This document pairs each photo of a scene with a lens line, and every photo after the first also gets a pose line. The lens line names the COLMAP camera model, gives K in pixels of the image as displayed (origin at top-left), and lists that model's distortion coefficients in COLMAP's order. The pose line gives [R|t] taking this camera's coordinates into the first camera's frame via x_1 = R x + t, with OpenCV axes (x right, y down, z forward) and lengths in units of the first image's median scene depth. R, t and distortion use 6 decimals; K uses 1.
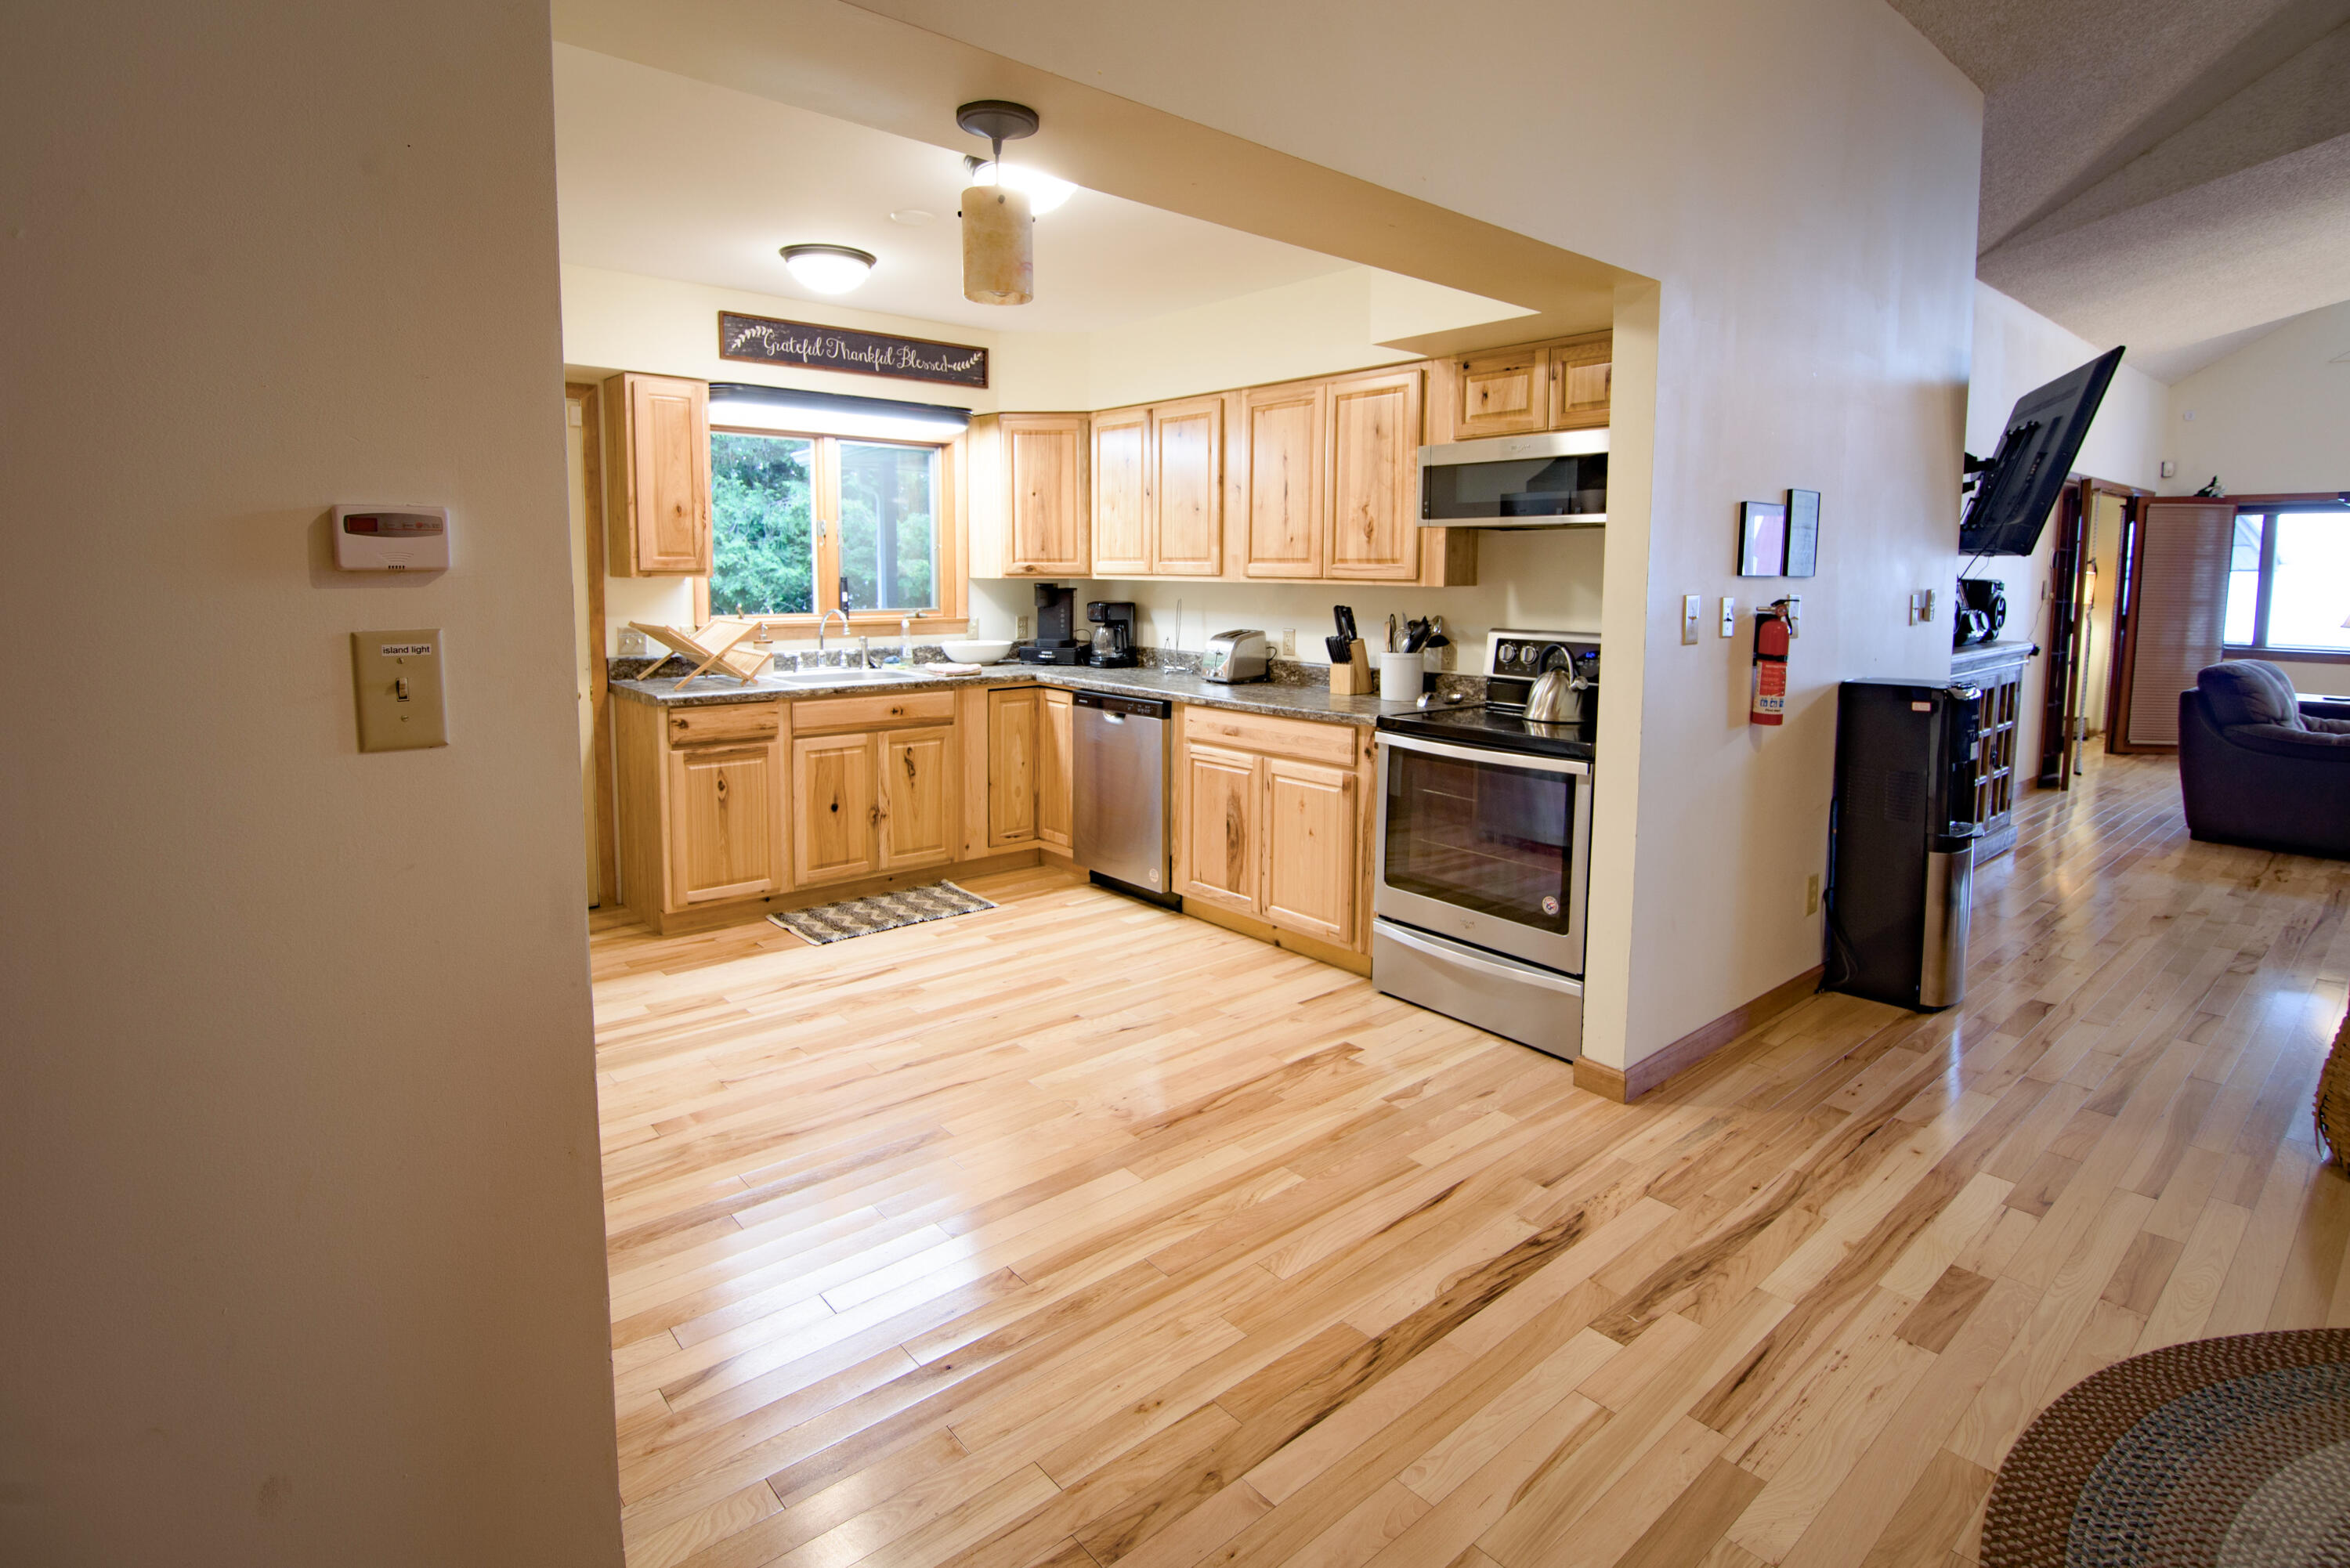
lens RADIAL K [[1096.8, 0, 1169.3], [0, 1096.8, 718.1], [0, 0, 1]] dist [0.000551, -0.011261]
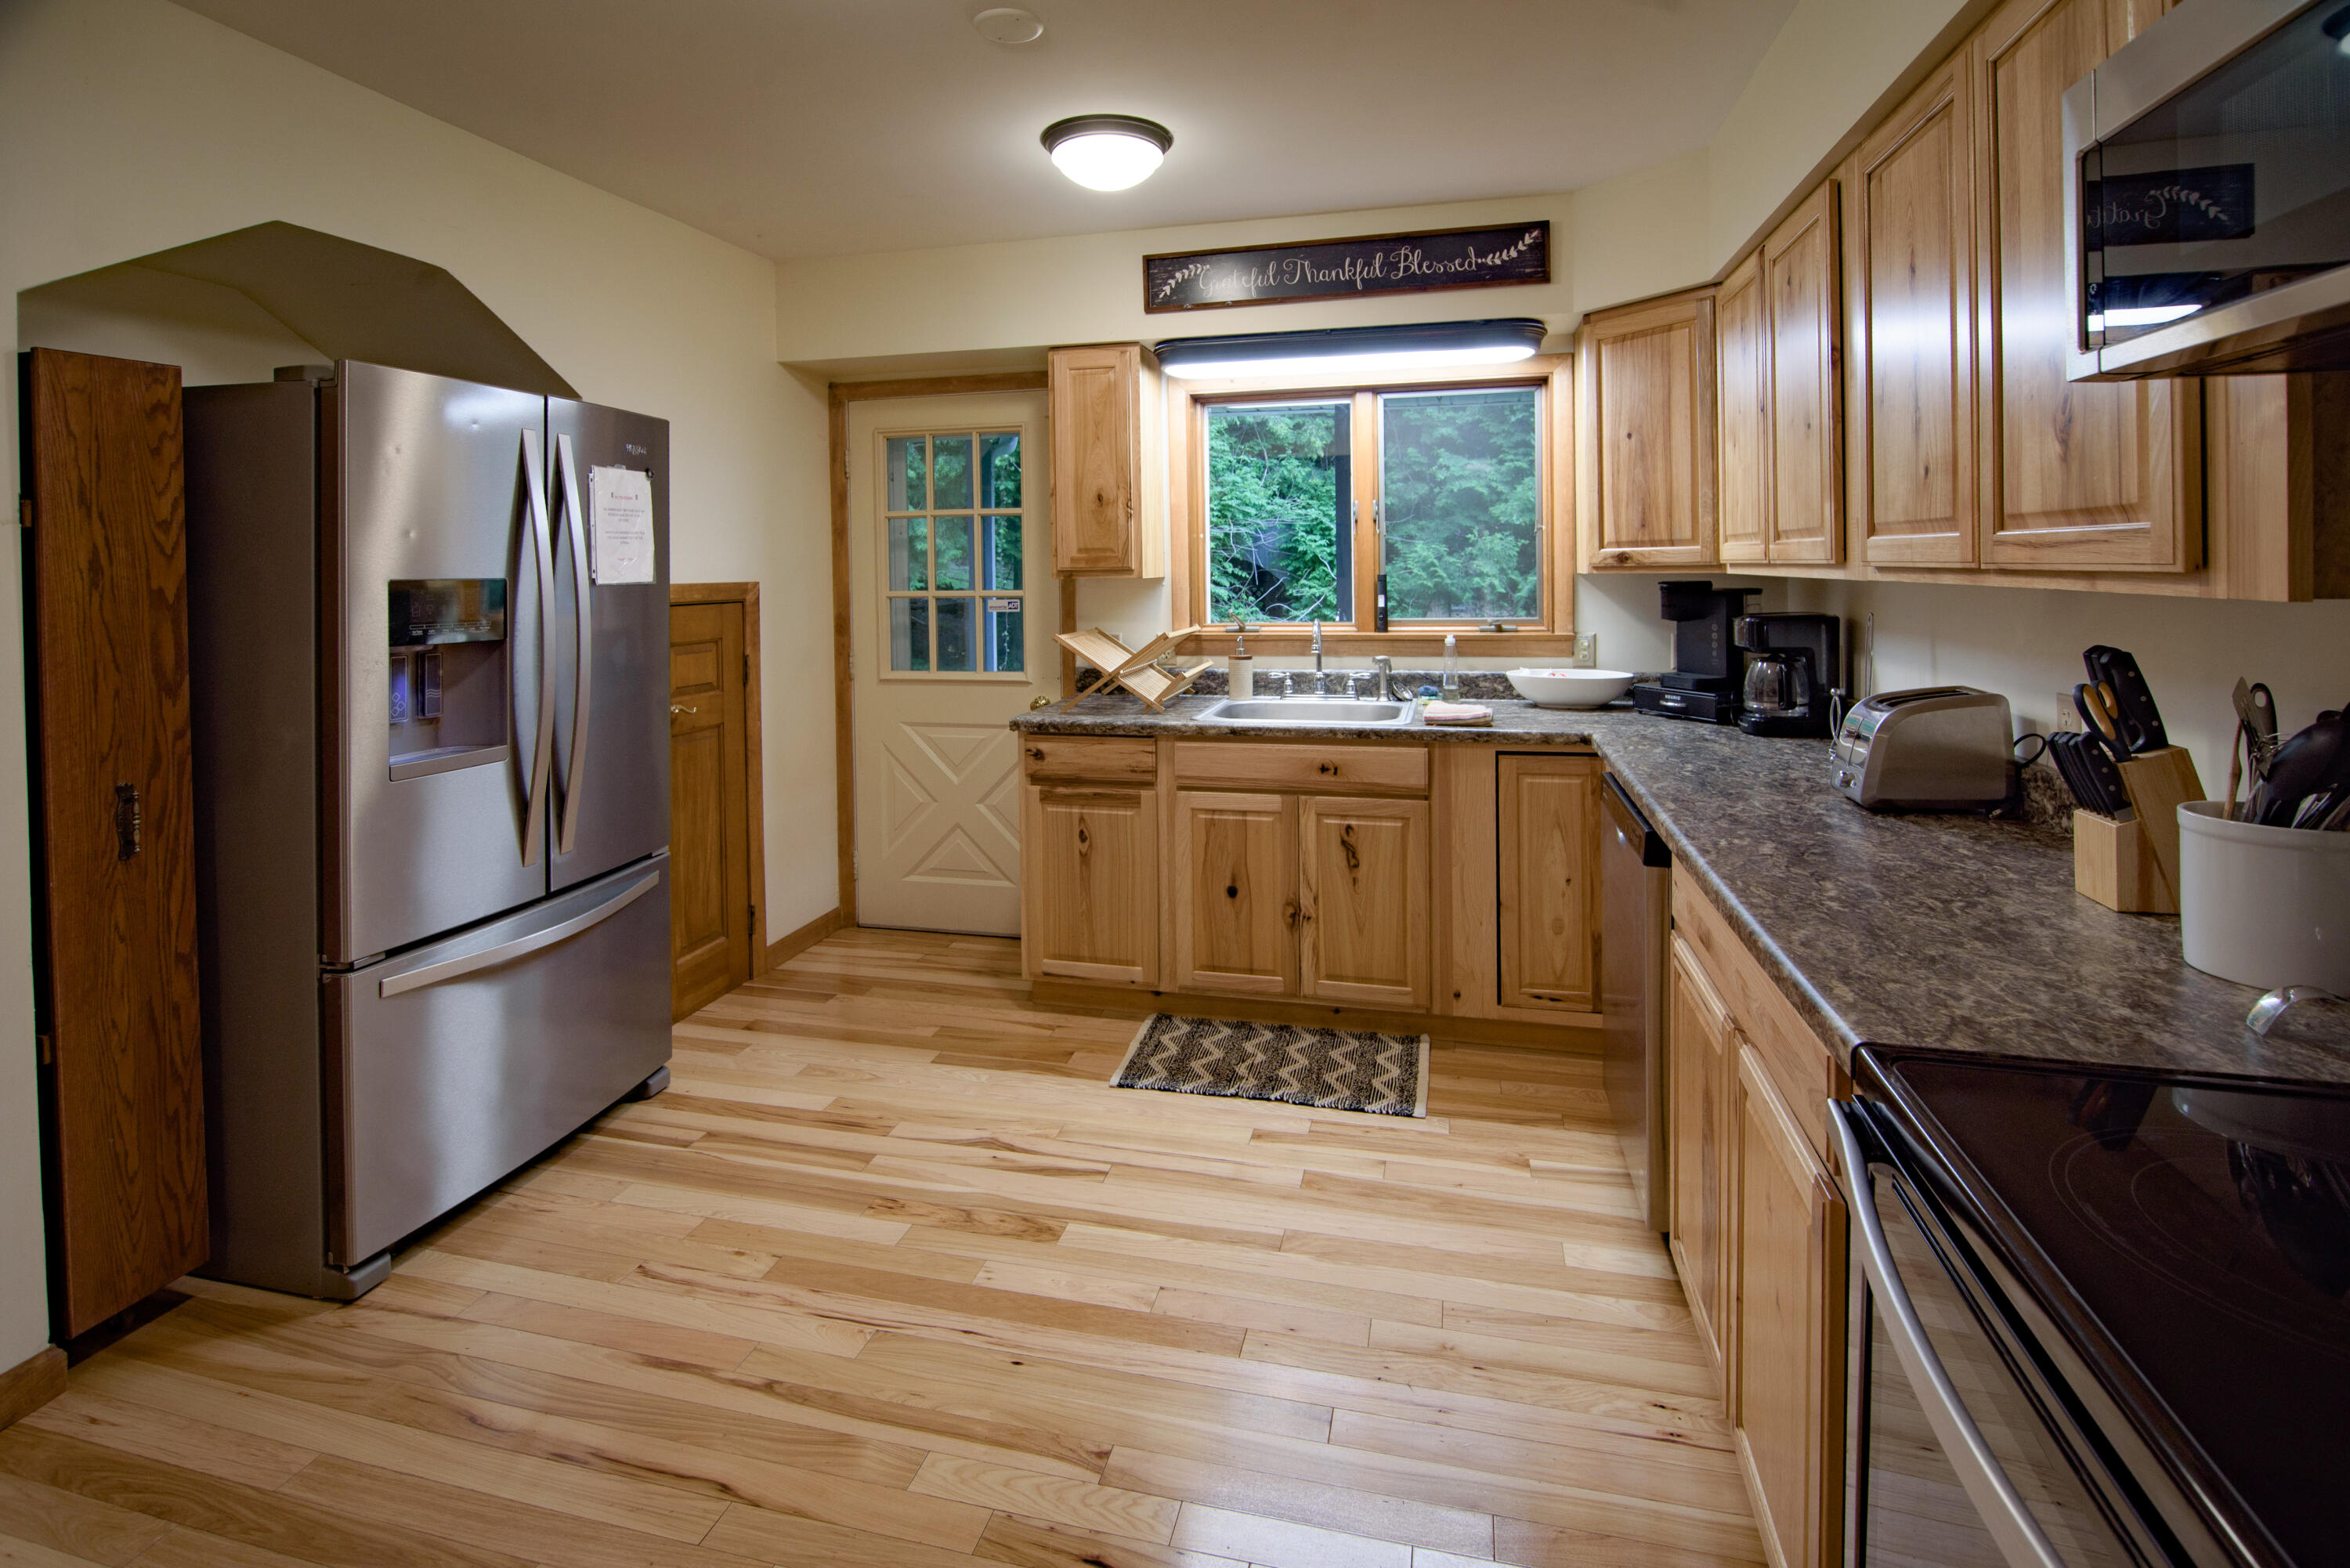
lens RADIAL K [[1095.5, 0, 1090.4], [0, 1095.5, 605.7], [0, 0, 1]] dist [-0.001939, -0.000567]
pose [[0.587685, 0.013956, -0.808970, 0.231197], [-0.091421, 0.994593, -0.049255, -0.064583], [0.803909, 0.102903, 0.585783, 0.499098]]
